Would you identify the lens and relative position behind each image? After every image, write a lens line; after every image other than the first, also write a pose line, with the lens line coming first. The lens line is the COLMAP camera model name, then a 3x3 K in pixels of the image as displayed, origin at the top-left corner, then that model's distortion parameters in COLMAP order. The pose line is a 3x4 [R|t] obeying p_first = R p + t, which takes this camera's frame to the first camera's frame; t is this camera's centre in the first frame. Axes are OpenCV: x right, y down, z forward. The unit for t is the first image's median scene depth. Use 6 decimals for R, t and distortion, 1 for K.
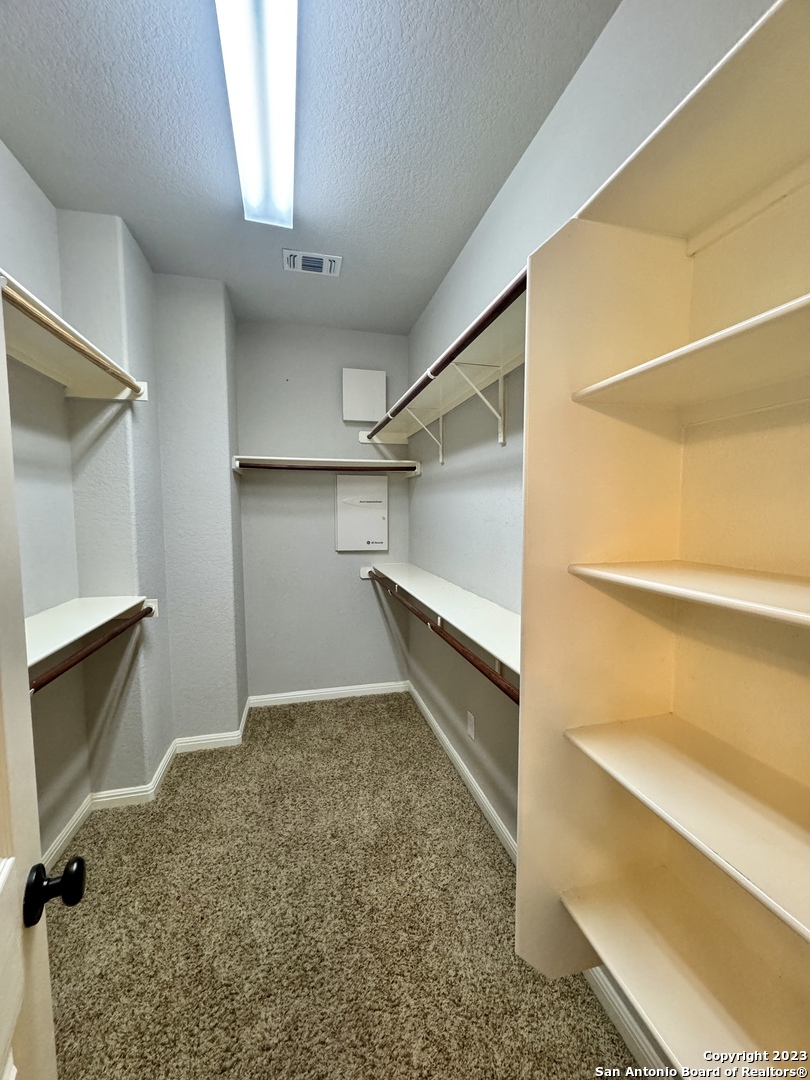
lens RADIAL K [[429.4, 0, 405.0], [0, 429.4, 540.0], [0, 0, 1]] dist [-0.002443, 0.000052]
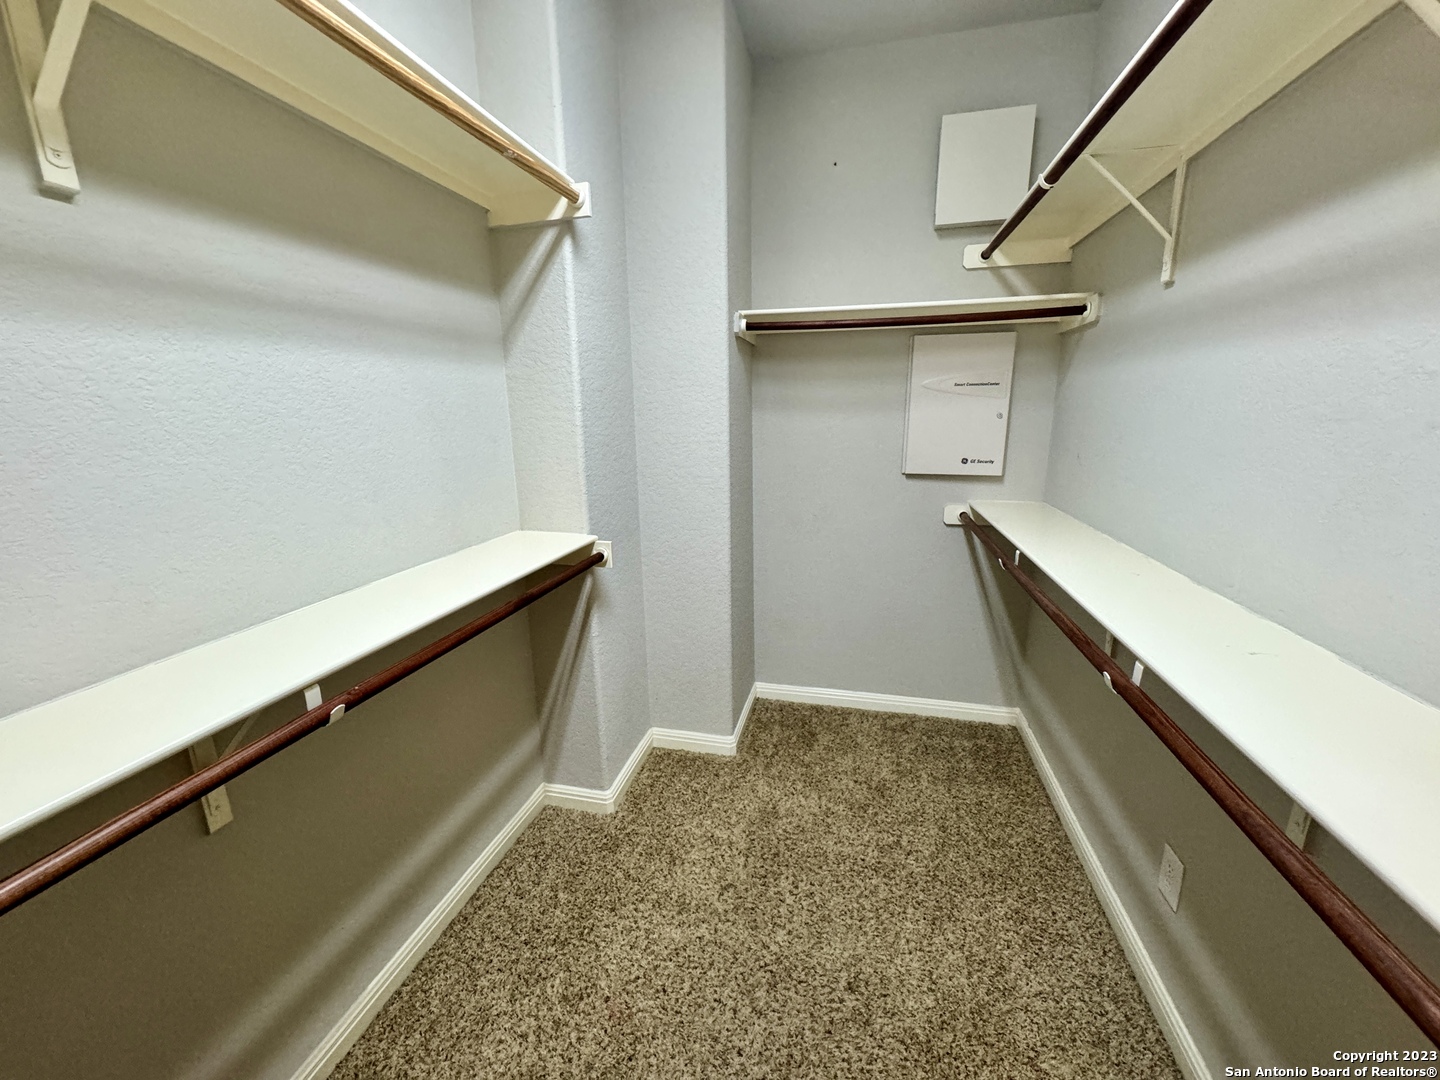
lens RADIAL K [[572.6, 0, 719.5], [0, 572.6, 541.7], [0, 0, 1]] dist [-0.002443, 0.000052]
pose [[0.885246, 0.096672, -0.454967, -0.027662], [-0.021563, 0.985641, 0.167474, -0.011205], [0.464624, -0.138445, 0.874618, 0.278410]]
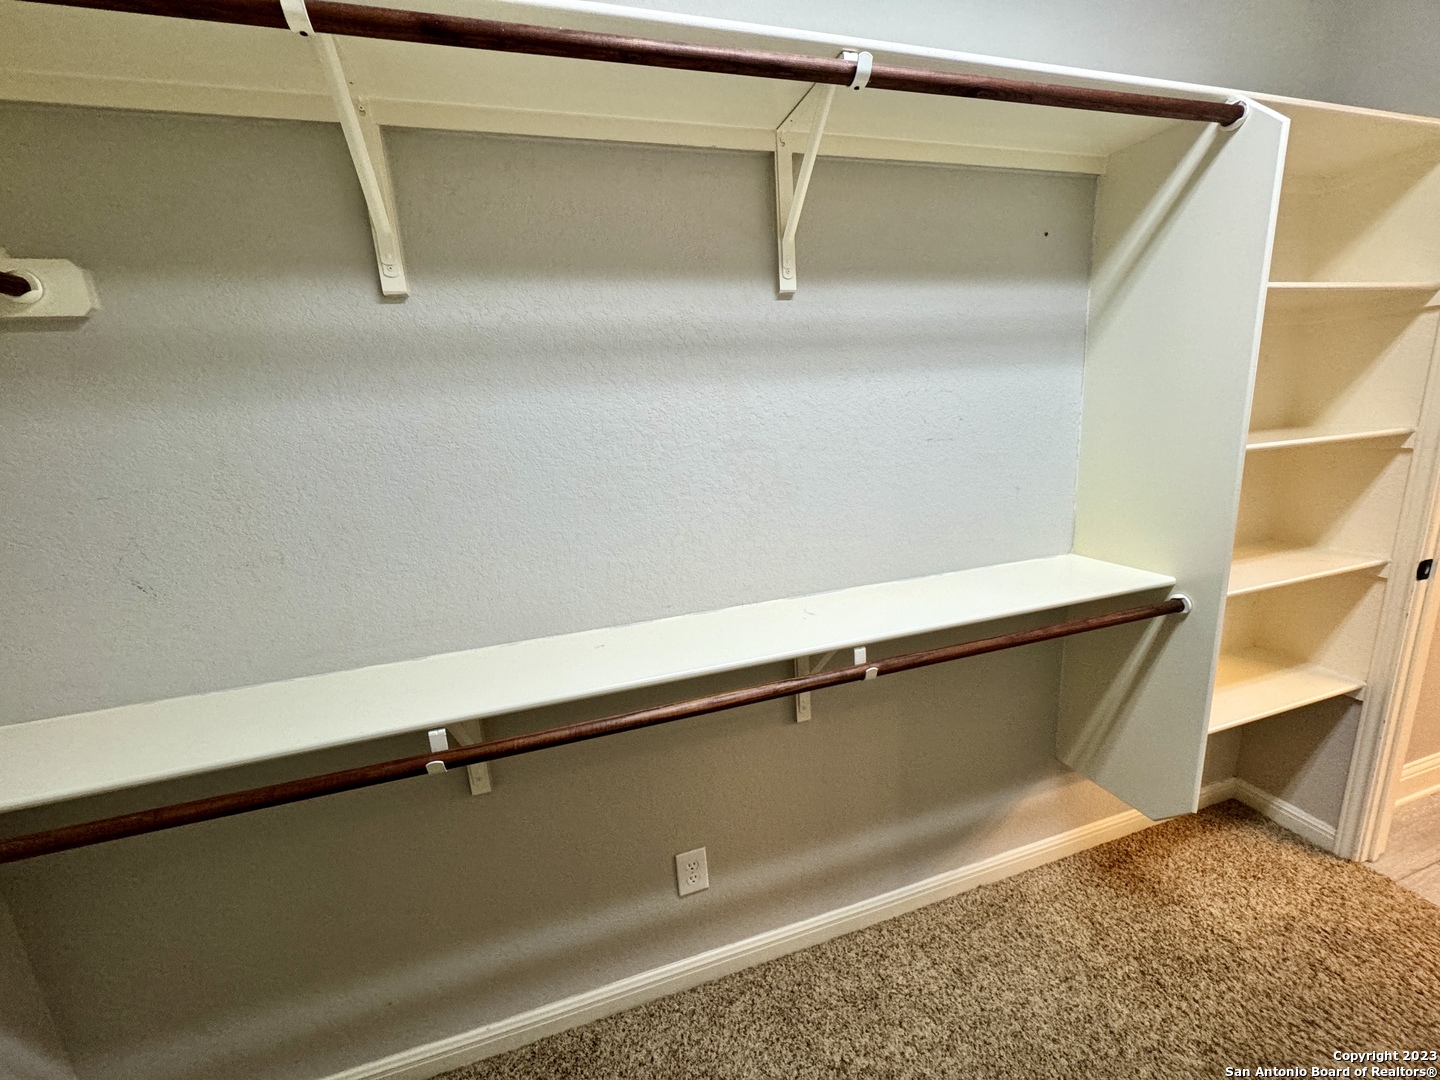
lens RADIAL K [[495.5, 0, 720.2], [0, 495.5, 545.5], [0, 0, 1]] dist [-0.000287, 0.000013]
pose [[0.020441, 0.205270, -0.978492, -0.062999], [0.008624, 0.978624, 0.205478, -0.020821], [0.999754, -0.012639, 0.018234, 0.417934]]
